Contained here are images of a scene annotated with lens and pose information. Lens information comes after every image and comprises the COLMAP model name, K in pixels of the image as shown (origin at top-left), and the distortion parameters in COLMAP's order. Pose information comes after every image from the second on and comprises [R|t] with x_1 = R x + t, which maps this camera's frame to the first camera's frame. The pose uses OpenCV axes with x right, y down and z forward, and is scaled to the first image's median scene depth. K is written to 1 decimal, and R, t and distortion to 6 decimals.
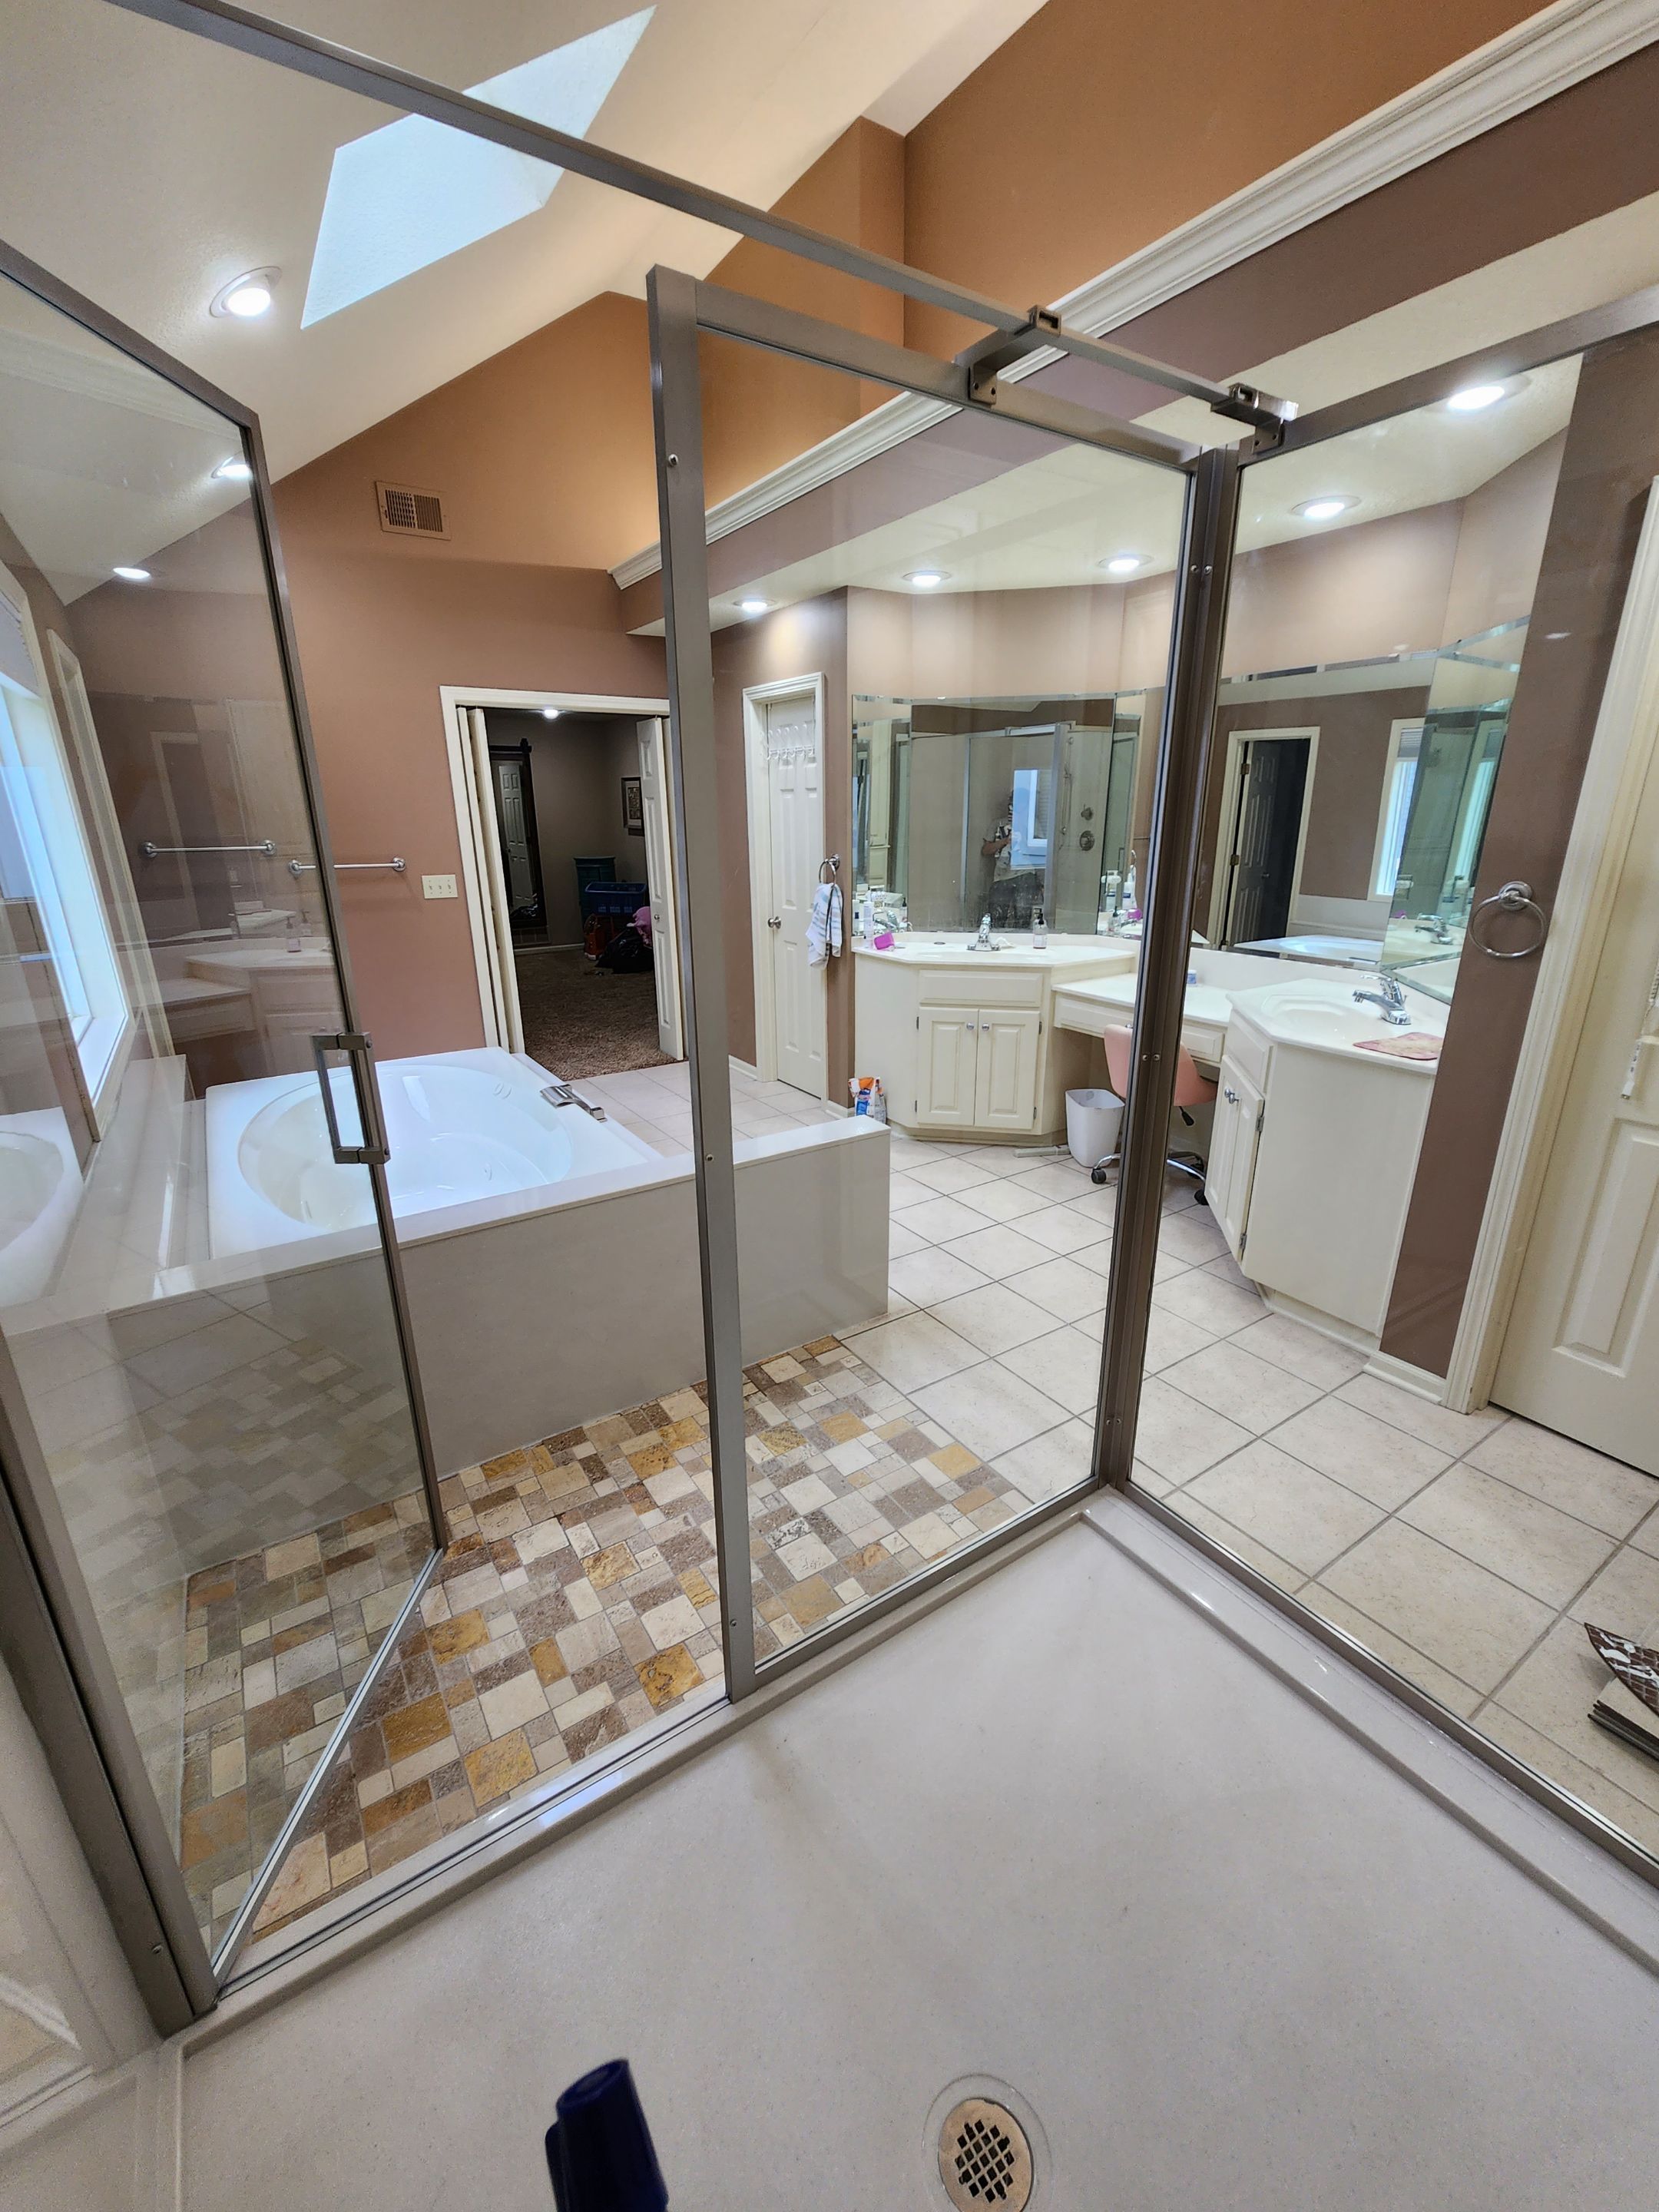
lens RADIAL K [[905.7, 0, 837.0], [0, 905.7, 1103.3], [0, 0, 1]] dist [-0.001110, -0.000688]
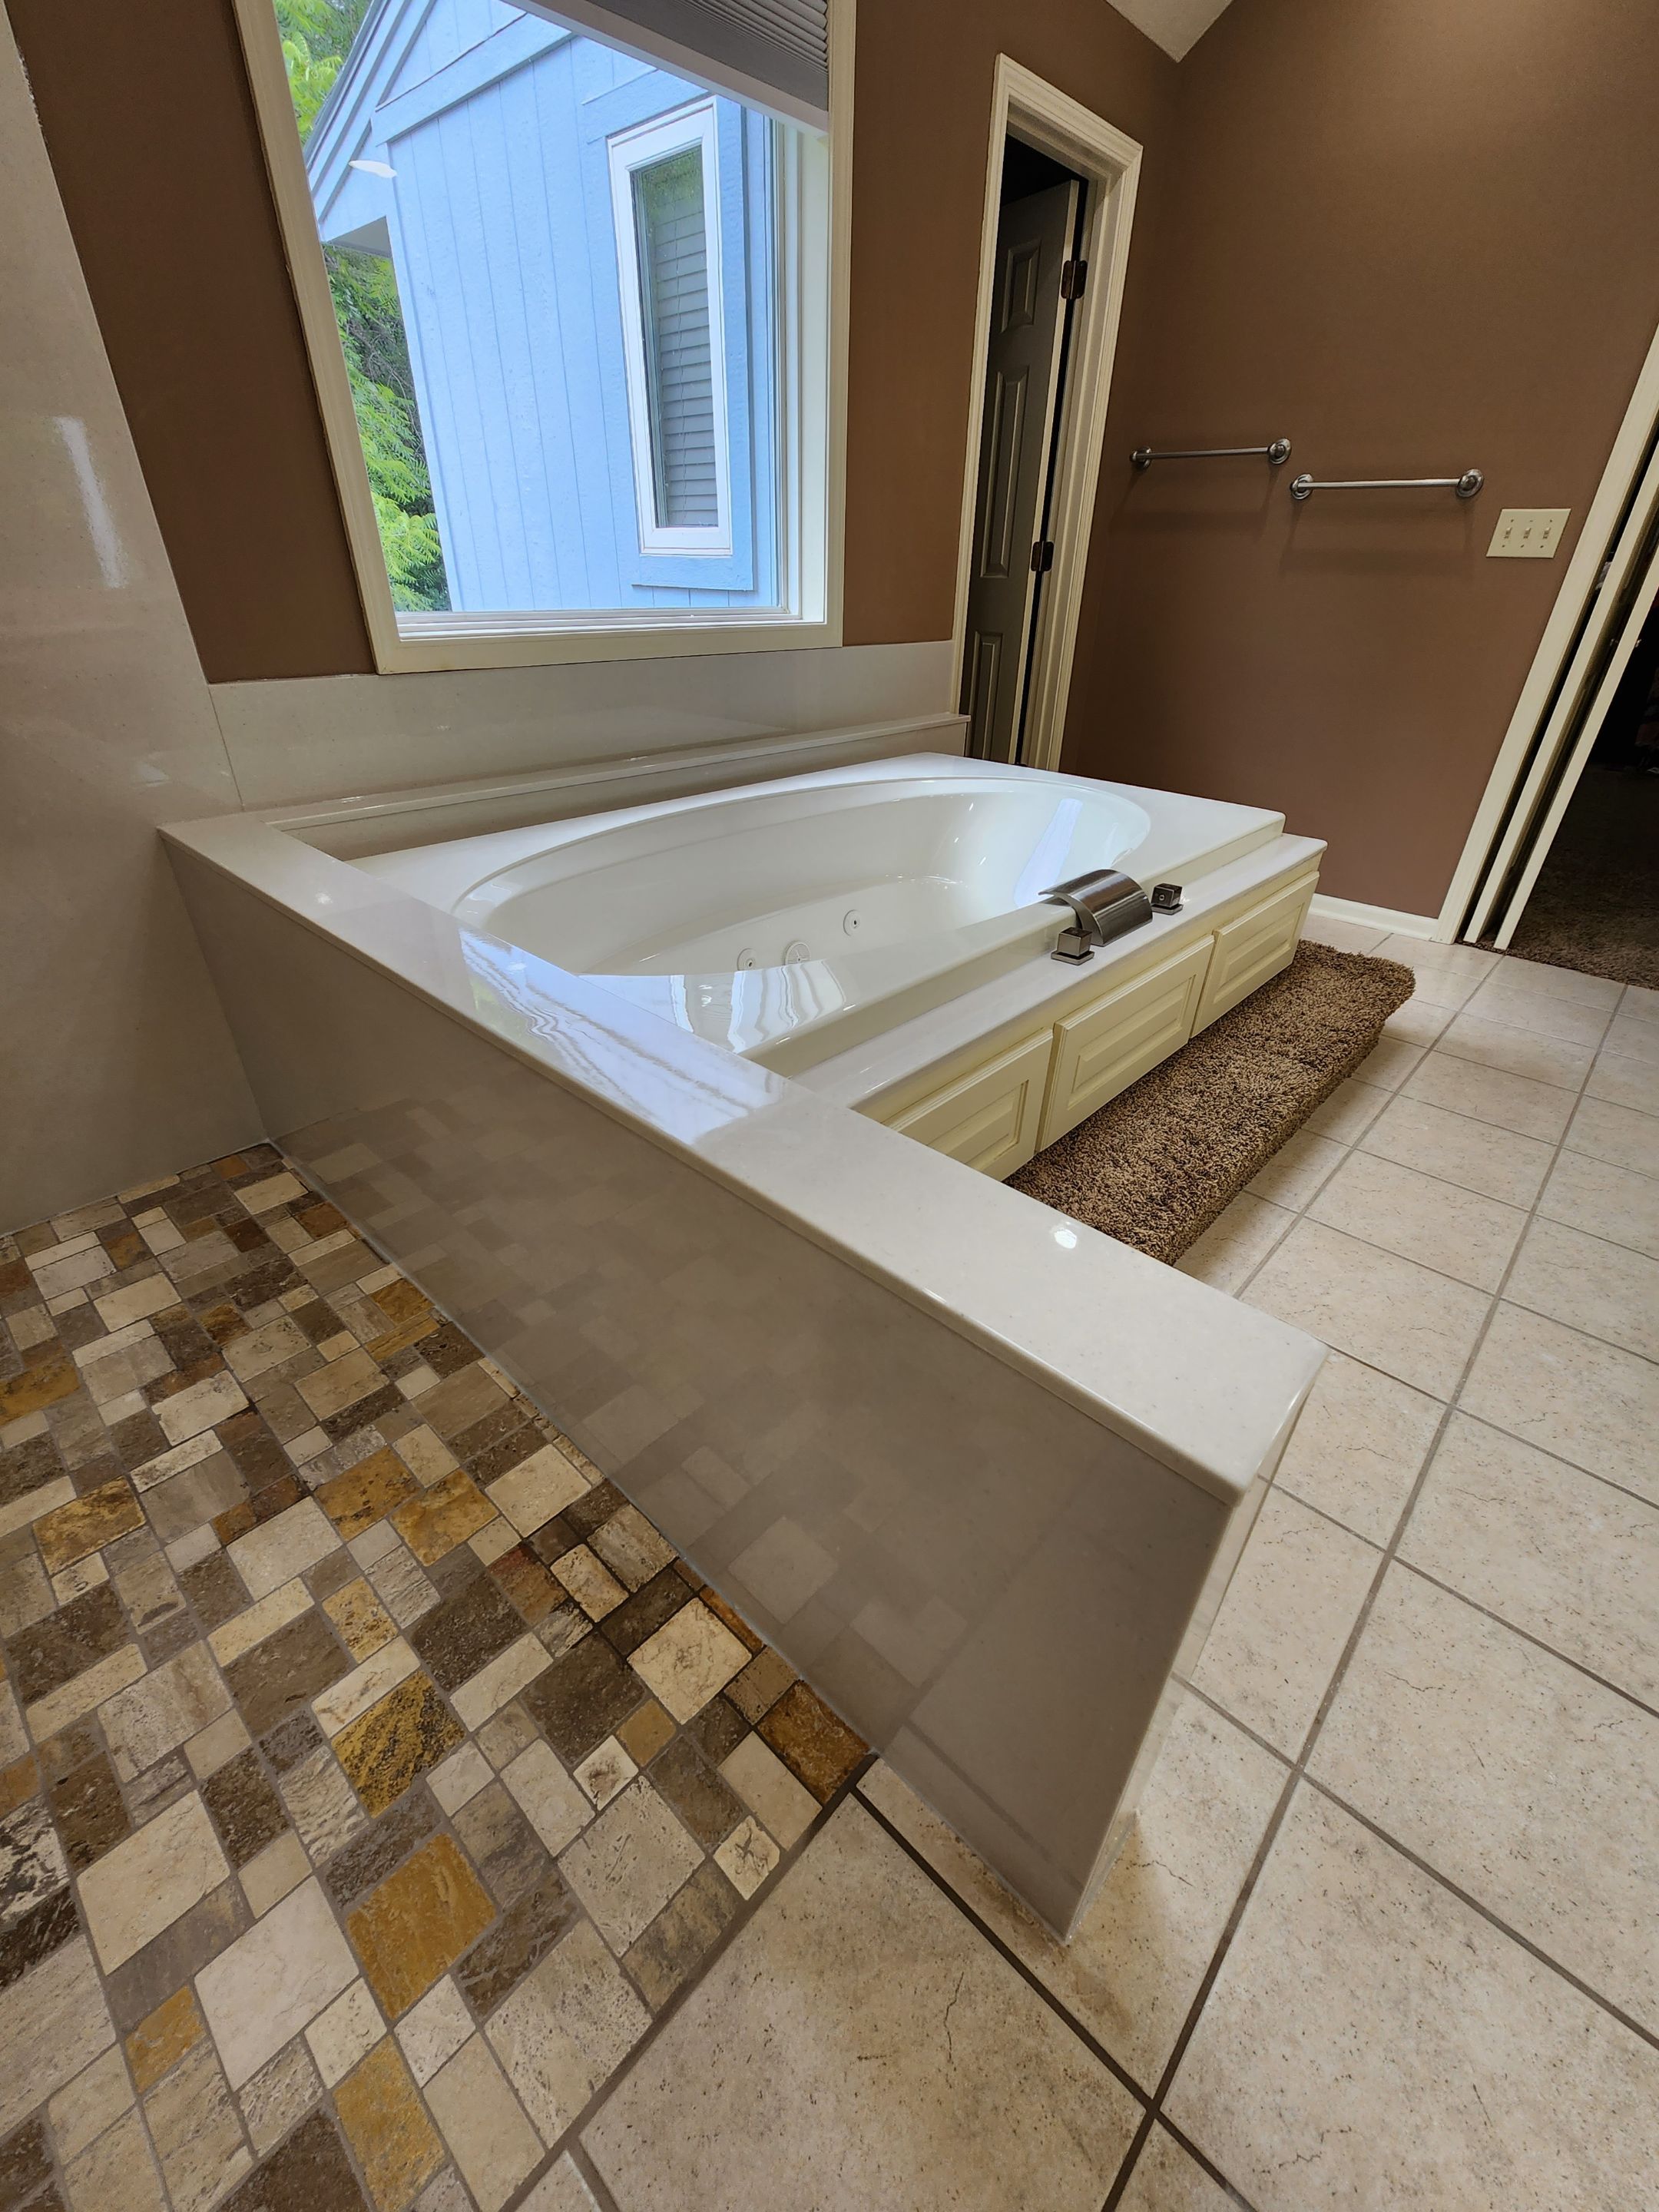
lens RADIAL K [[905.7, 0, 837.0], [0, 905.7, 1103.3], [0, 0, 1]] dist [-0.001110, -0.000688]
pose [[0.230501, 0.514239, -0.826092, 0.186918], [-0.321636, 0.841499, 0.434085, -0.119590], [0.918379, 0.165644, 0.359364, 1.062393]]
